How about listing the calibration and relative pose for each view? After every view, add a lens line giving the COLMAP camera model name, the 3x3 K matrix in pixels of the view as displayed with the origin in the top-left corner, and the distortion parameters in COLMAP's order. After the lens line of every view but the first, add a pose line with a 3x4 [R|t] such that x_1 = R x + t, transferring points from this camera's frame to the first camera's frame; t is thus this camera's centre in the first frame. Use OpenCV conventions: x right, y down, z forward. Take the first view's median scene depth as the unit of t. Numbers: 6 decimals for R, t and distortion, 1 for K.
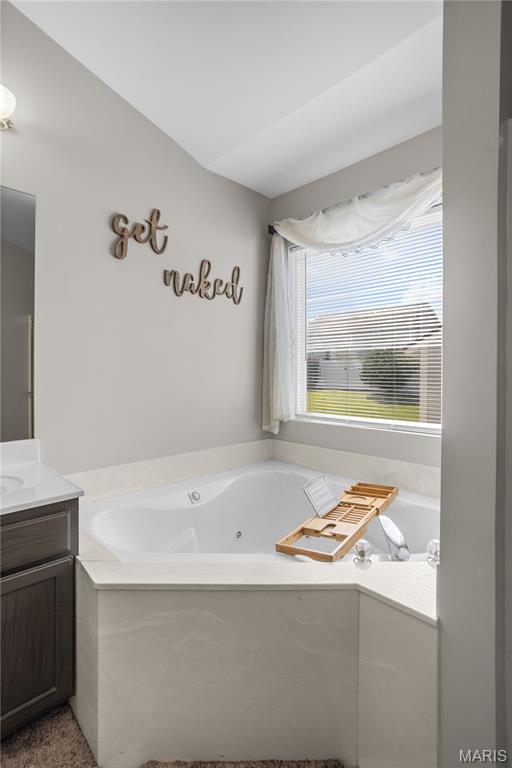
lens RADIAL K [[369.8, 0, 271.3], [0, 369.8, 370.3], [0, 0, 1]] dist [-0.056665, 0.035524]
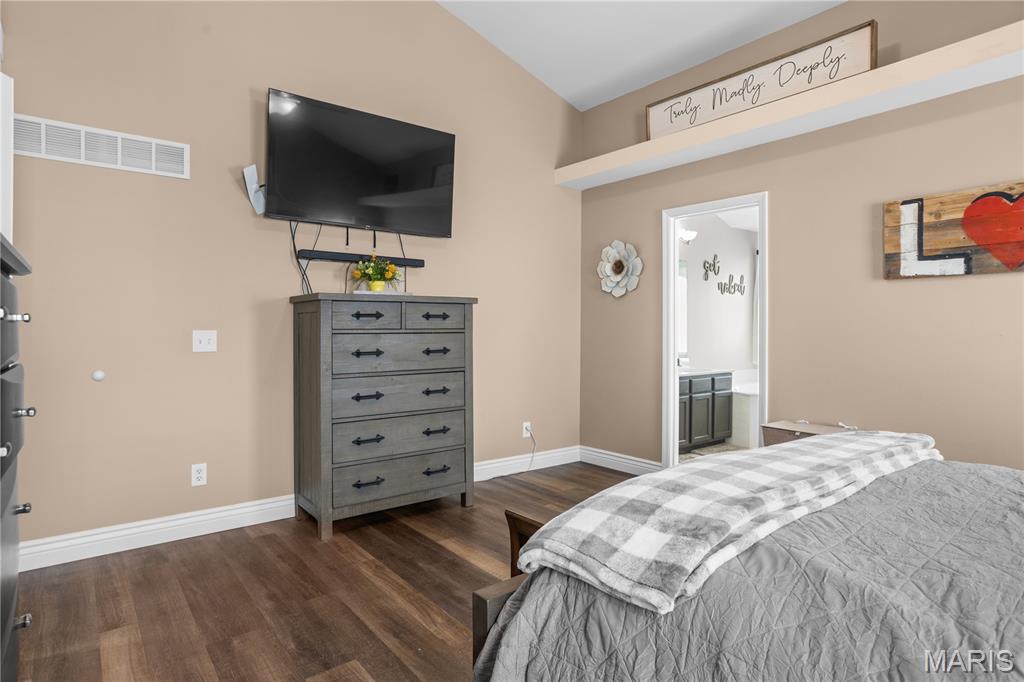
lens RADIAL K [[565.8, 0, 501.8], [0, 565.8, 325.4], [0, 0, 1]] dist [-0.064283, 0.044394]
pose [[0.991870, -0.004012, -0.127191, -1.077445], [0.003749, 0.999990, -0.002305, -0.025064], [0.127199, 0.001809, 0.991876, -2.262701]]
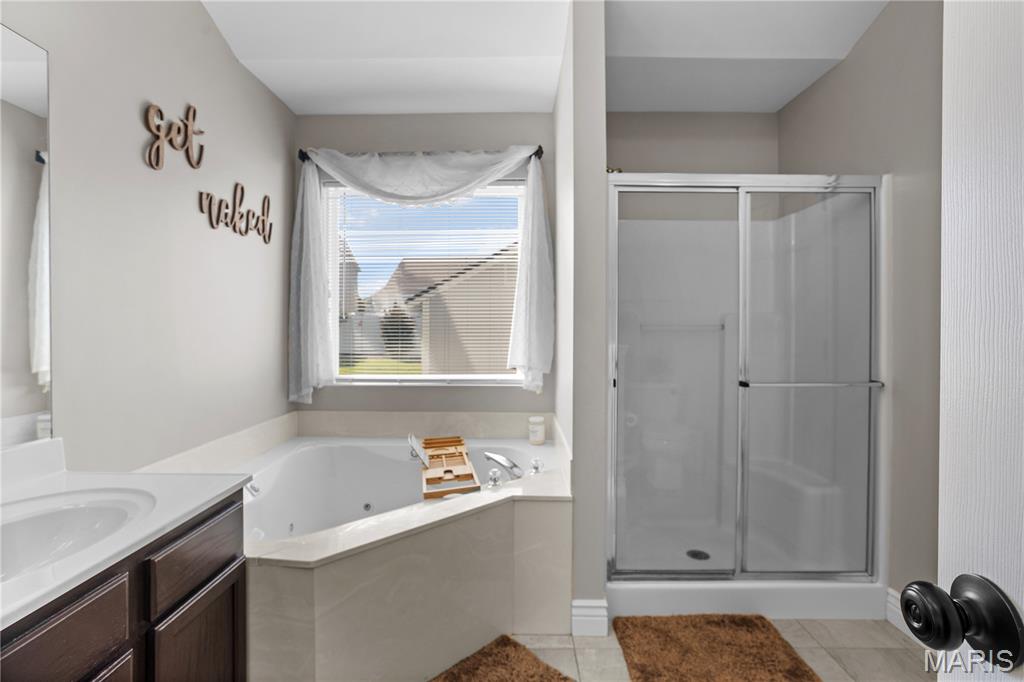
lens RADIAL K [[491.3, 0, 507.8], [0, 491.3, 329.6], [0, 0, 1]] dist [-0.056484, 0.033706]
pose [[0.719705, -0.008832, 0.694224, -0.501397], [-0.000863, 0.999907, 0.013615, -0.011407], [-0.694280, -0.010398, 0.719630, -0.115106]]
